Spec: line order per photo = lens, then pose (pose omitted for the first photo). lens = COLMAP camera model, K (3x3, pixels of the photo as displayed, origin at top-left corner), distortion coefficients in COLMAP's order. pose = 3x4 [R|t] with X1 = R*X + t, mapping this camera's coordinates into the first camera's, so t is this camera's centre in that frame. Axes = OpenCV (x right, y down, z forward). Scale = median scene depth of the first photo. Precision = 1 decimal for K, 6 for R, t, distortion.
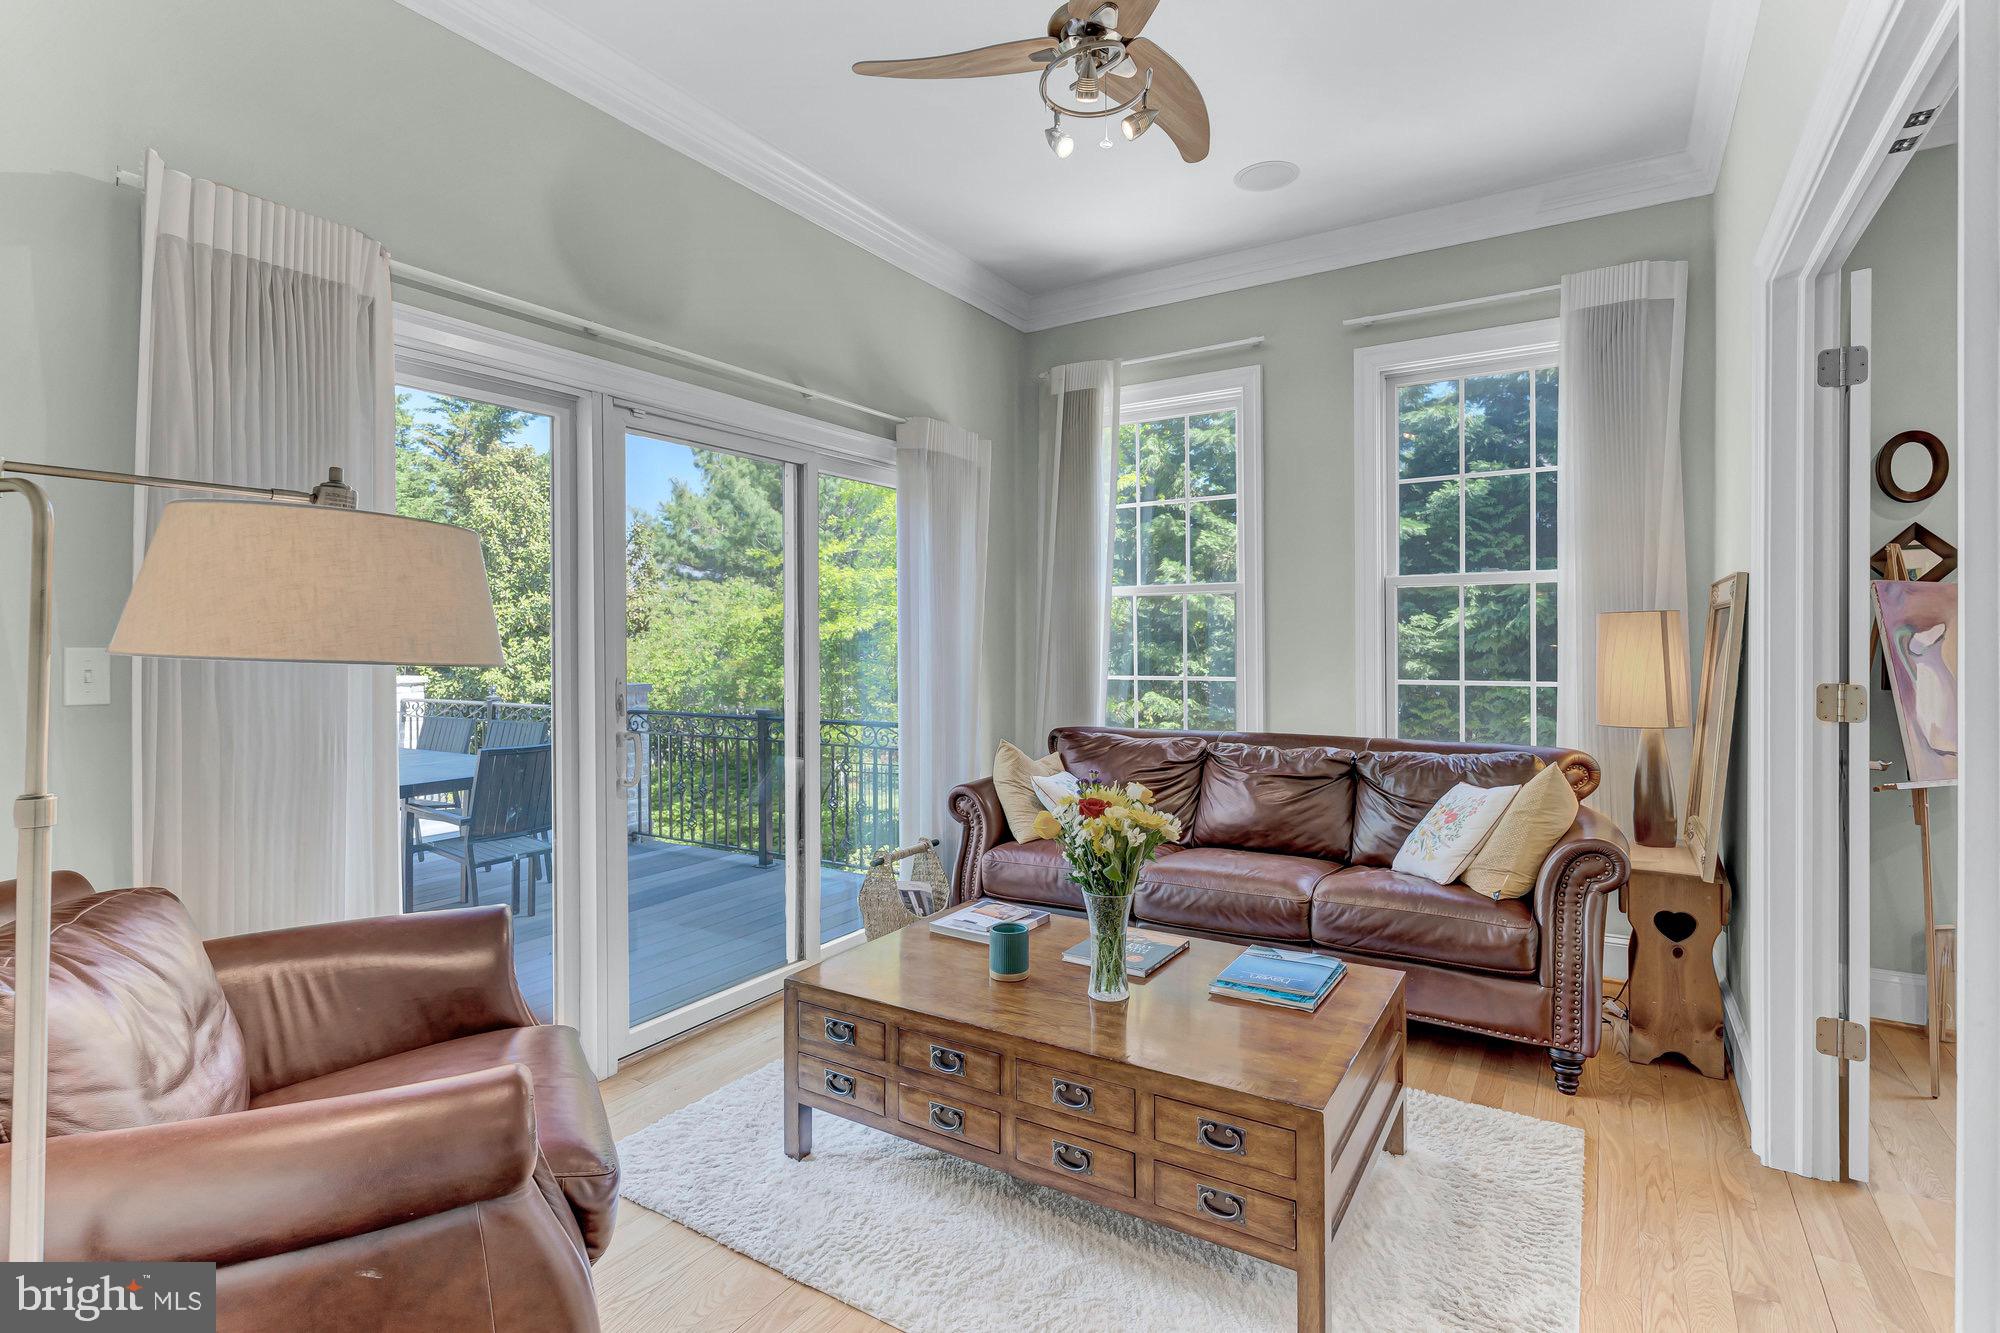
lens RADIAL K [[984.9, 0, 1000.0], [0, 984.9, 666.5], [0, 0, 1]] dist [0.001274, 0.000348]
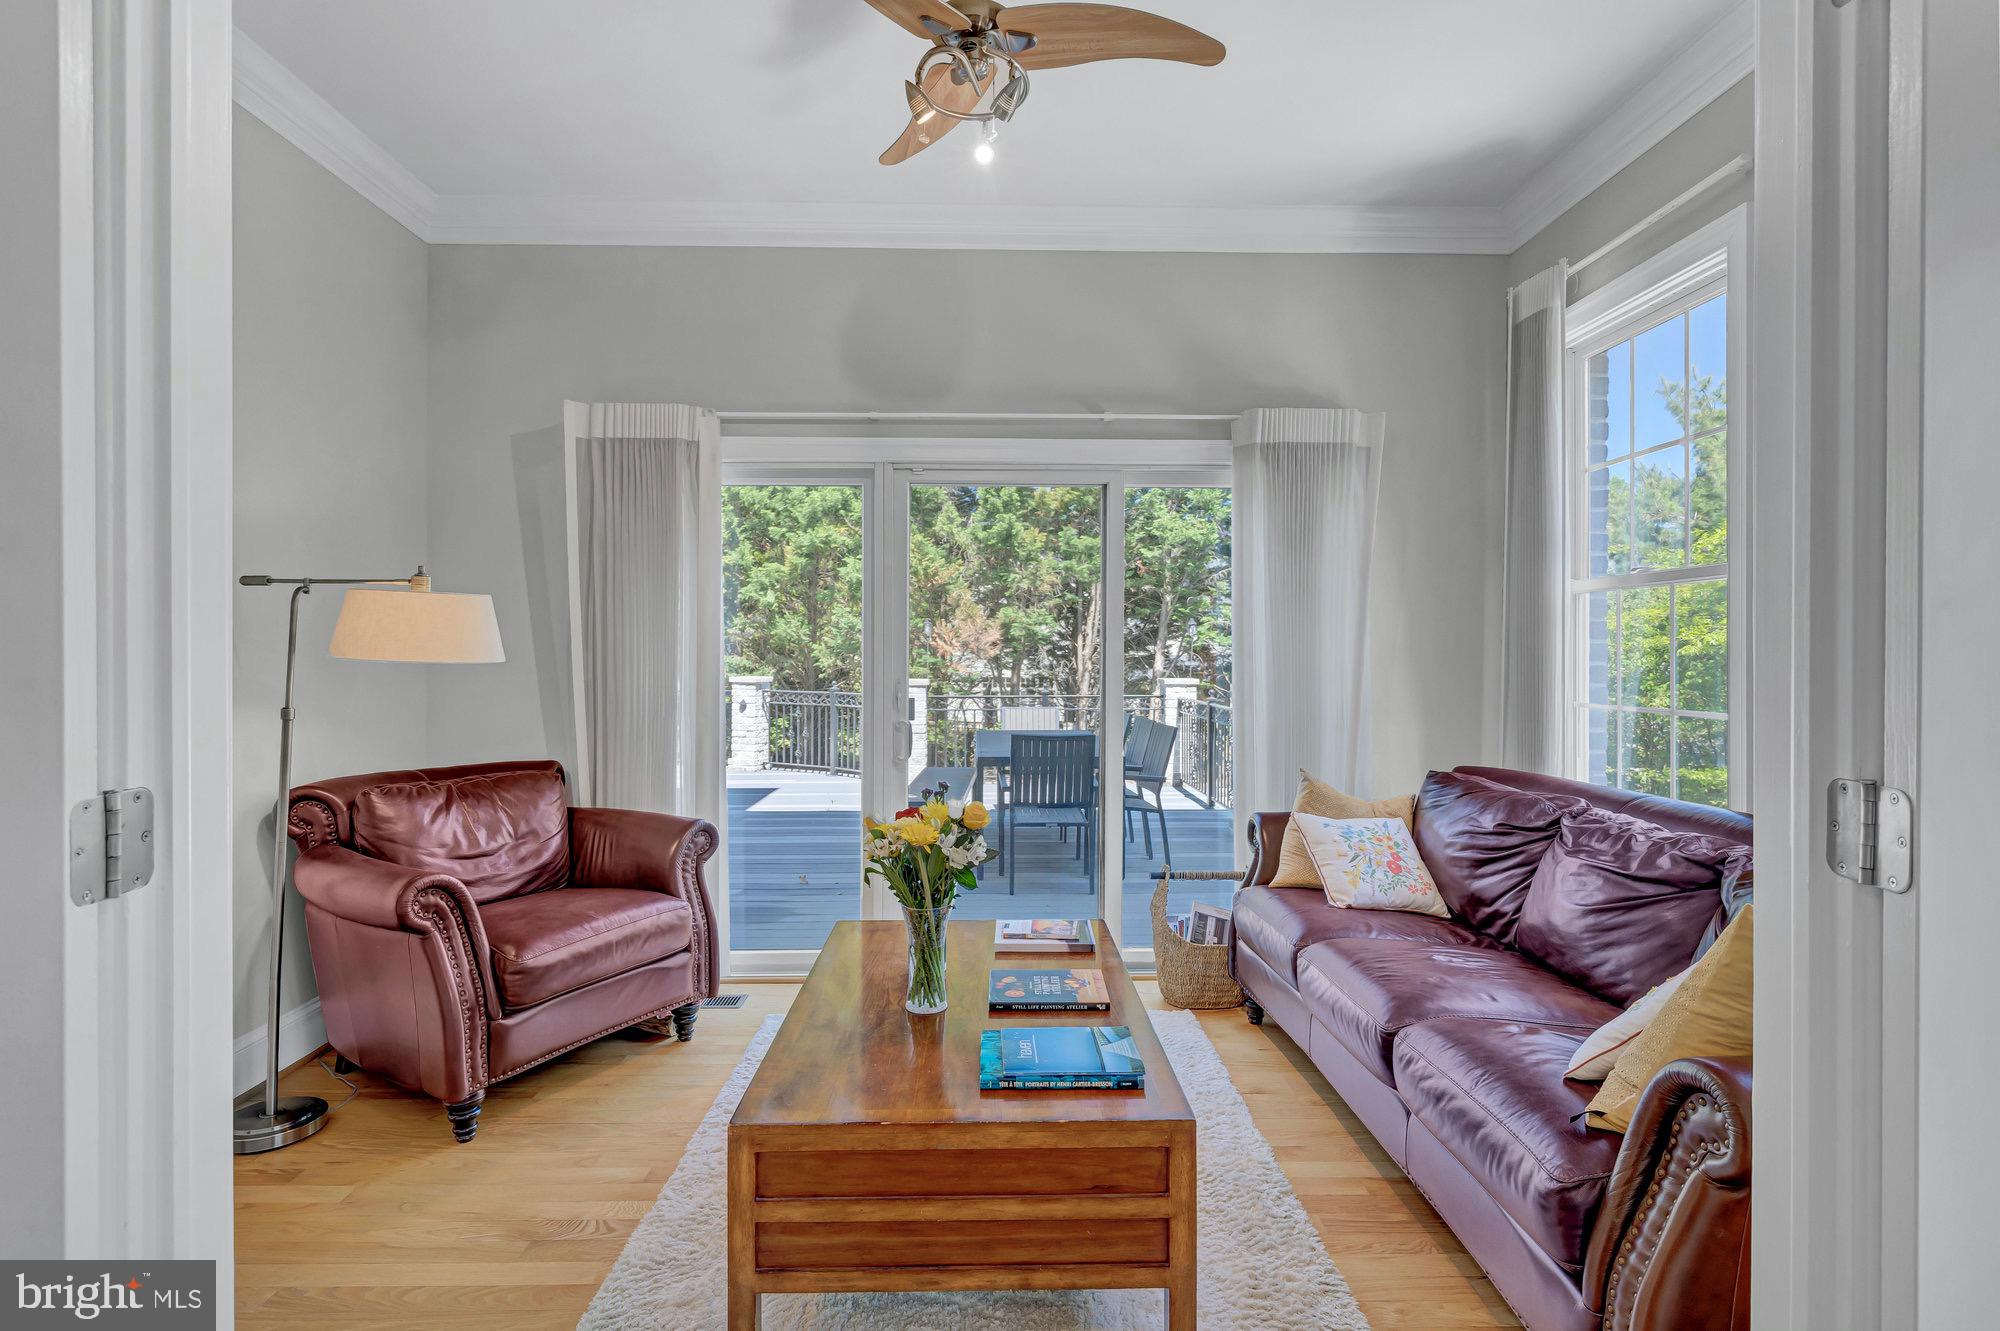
lens RADIAL K [[984.9, 0, 1000.0], [0, 984.9, 665.5], [0, 0, 1]] dist [0.001274, 0.000348]
pose [[0.544913, 0.010652, -0.838425, 0.576398], [-0.023299, 0.999726, -0.002441, -0.007307], [0.838169, 0.020864, 0.545012, 0.314409]]
